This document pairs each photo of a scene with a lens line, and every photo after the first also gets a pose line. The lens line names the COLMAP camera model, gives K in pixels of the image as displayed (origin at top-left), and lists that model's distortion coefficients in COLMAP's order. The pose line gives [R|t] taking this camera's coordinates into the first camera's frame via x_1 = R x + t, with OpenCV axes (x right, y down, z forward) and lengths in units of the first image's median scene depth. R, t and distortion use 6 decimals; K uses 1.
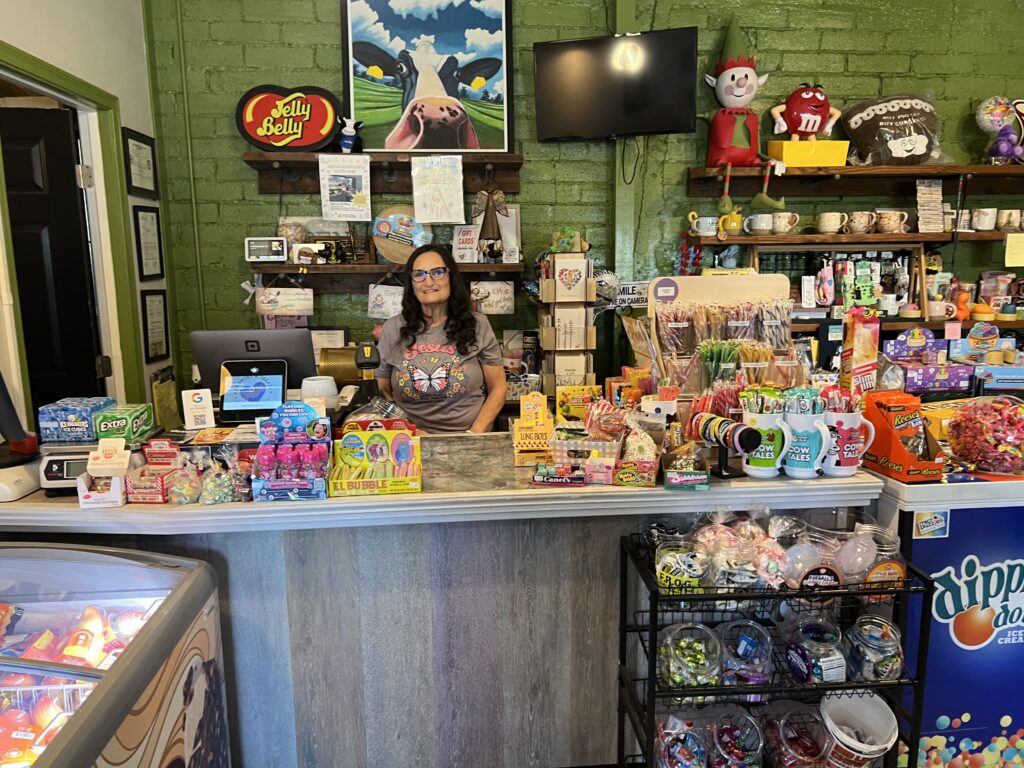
lens RADIAL K [[772.5, 0, 516.1], [0, 772.5, 384.0], [0, 0, 1]] dist [0.073218, -0.085698]
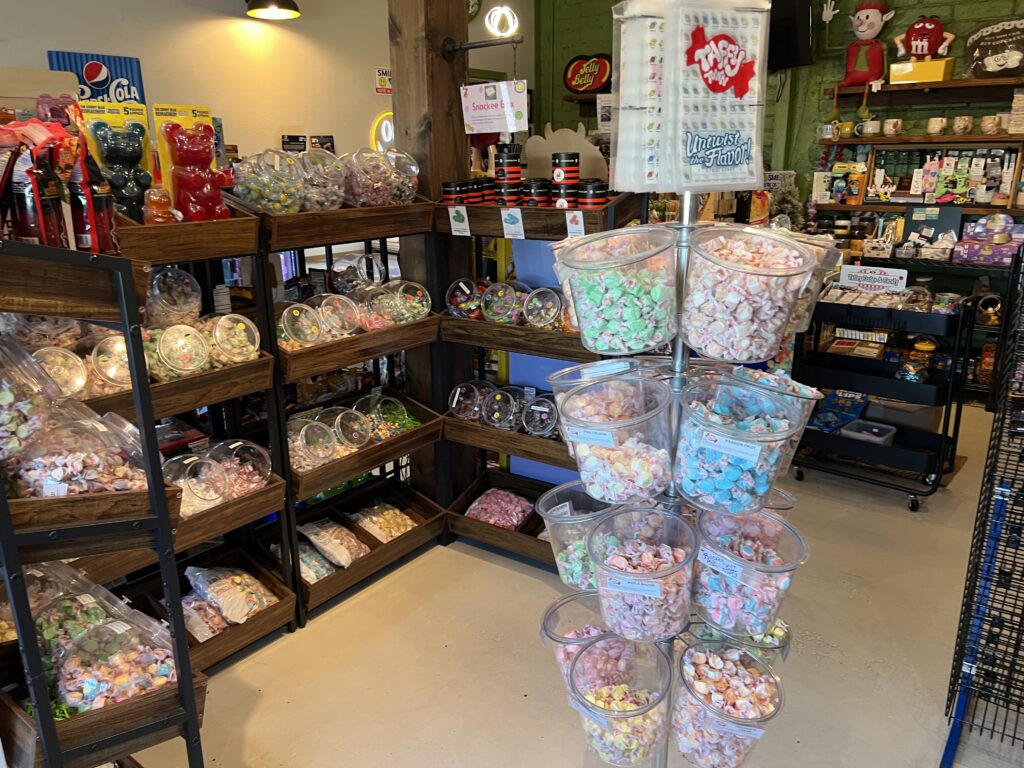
lens RADIAL K [[772.5, 0, 516.1], [0, 772.5, 384.0], [0, 0, 1]] dist [0.073218, -0.085698]
pose [[0.737963, 0.192225, -0.646884, 0.813812], [-0.107554, 0.979823, 0.168463, 0.064084], [0.666215, -0.054744, 0.743748, -0.432923]]
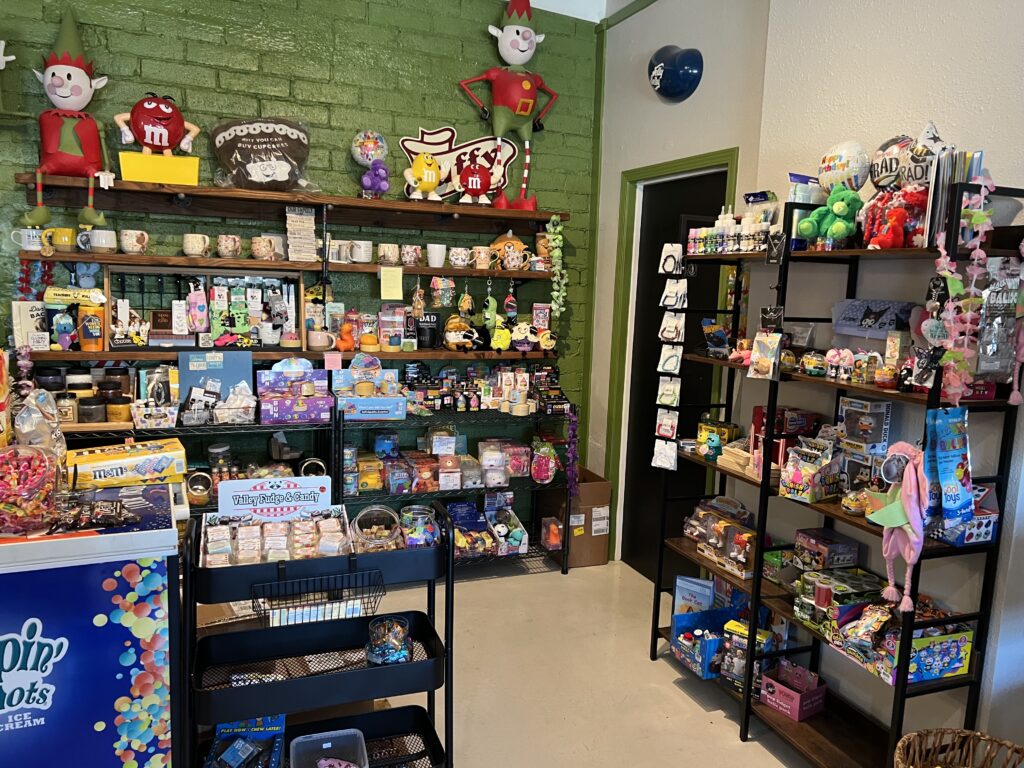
lens RADIAL K [[772.5, 0, 516.1], [0, 772.5, 384.0], [0, 0, 1]] dist [0.073218, -0.085698]
pose [[0.947385, -0.000307, 0.320097, 0.472706], [0.007215, 0.999766, -0.020396, -0.017529], [-0.320016, 0.021632, 0.947165, -0.008103]]
